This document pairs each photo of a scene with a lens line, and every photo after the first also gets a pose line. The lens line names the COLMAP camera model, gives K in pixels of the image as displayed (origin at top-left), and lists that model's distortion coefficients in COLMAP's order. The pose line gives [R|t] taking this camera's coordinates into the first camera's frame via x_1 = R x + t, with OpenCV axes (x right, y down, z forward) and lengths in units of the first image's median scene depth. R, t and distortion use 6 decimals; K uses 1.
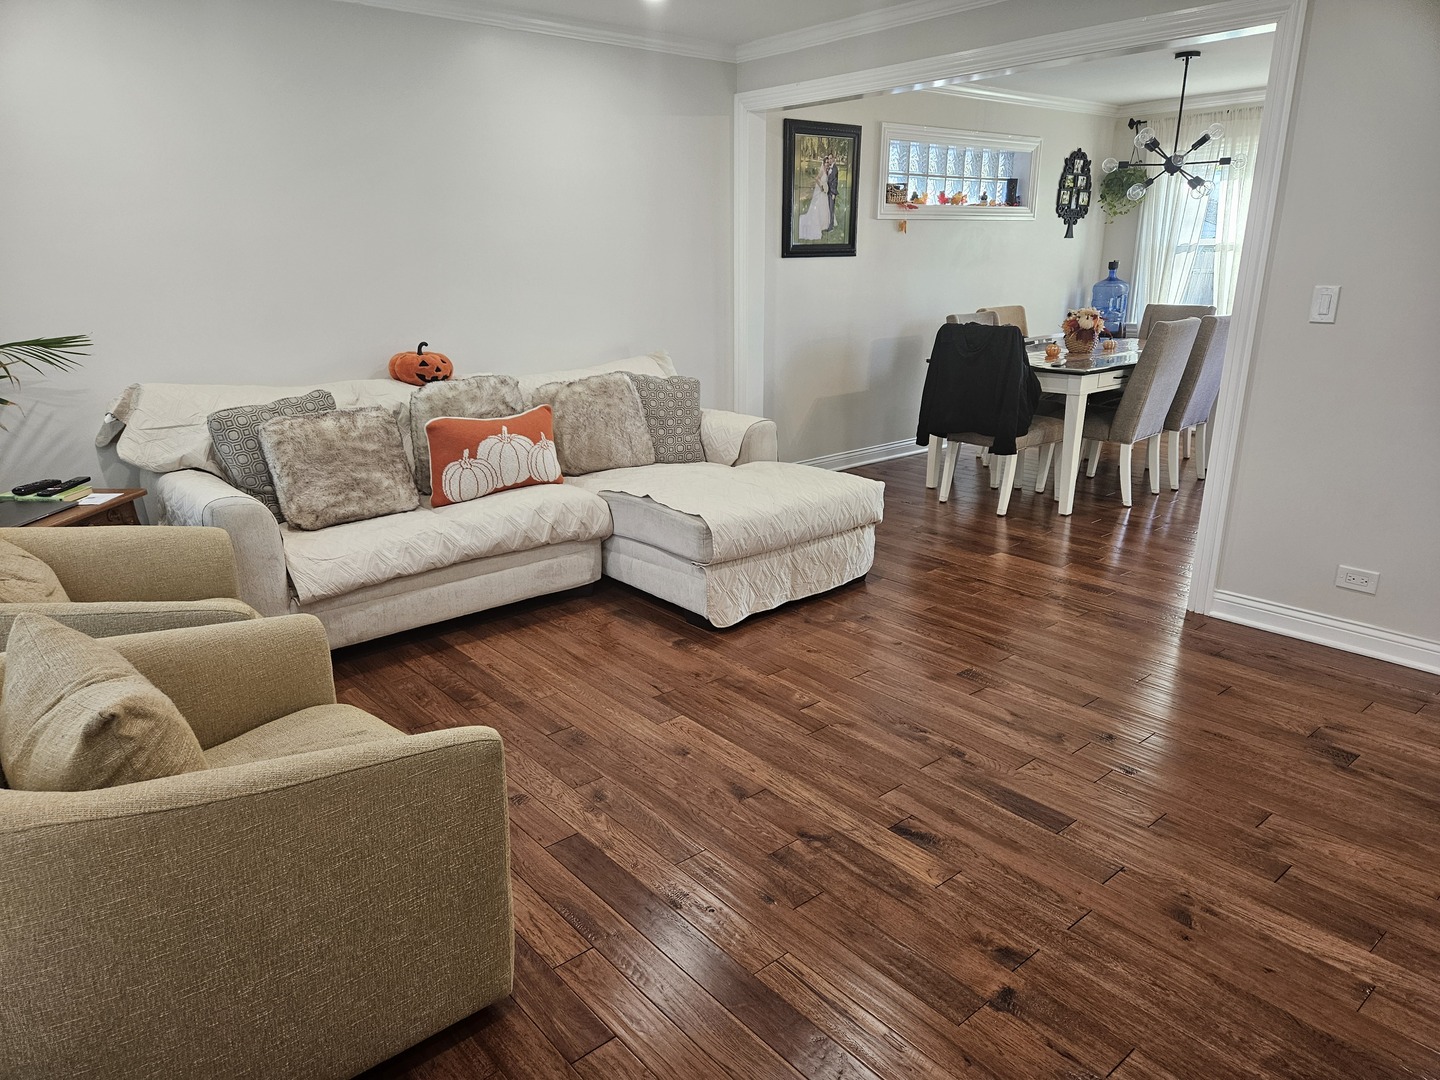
lens RADIAL K [[967.1, 0, 720.6], [0, 967.1, 543.9], [0, 0, 1]] dist [0.078555, -0.005505]
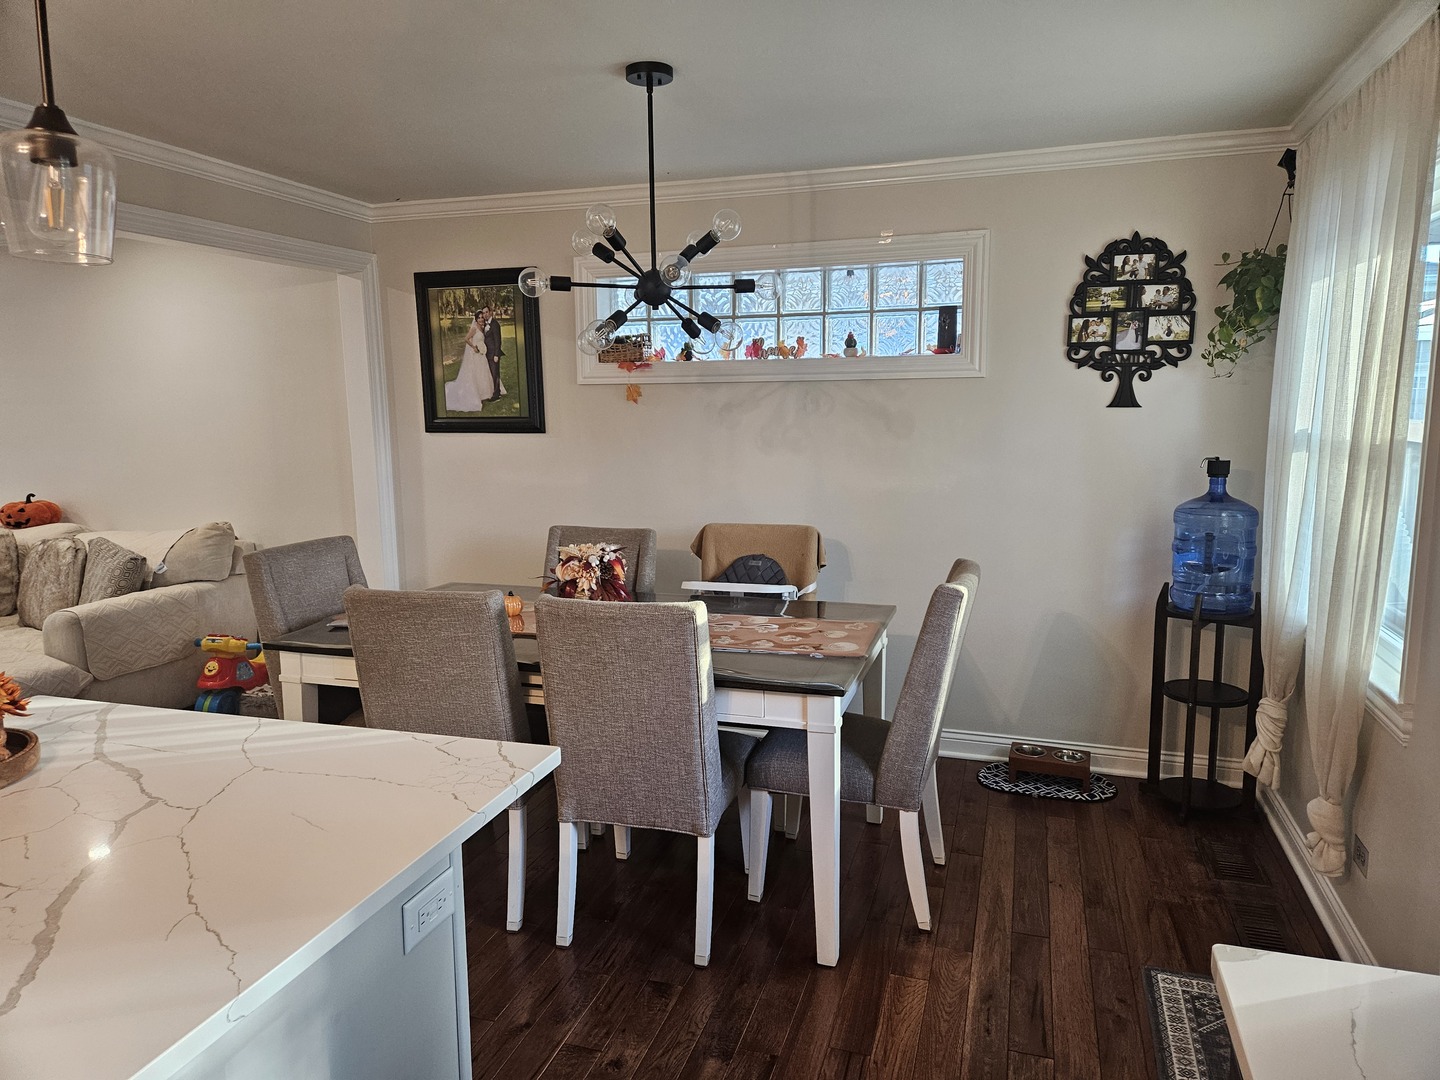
lens RADIAL K [[967.1, 0, 719.4], [0, 967.1, 533.3], [0, 0, 1]] dist [0.078555, -0.005505]
pose [[0.518151, 0.124495, -0.846180, 0.854210], [-0.238337, 0.971178, -0.003058, -0.255633], [0.821410, 0.203261, 0.532889, 0.748676]]
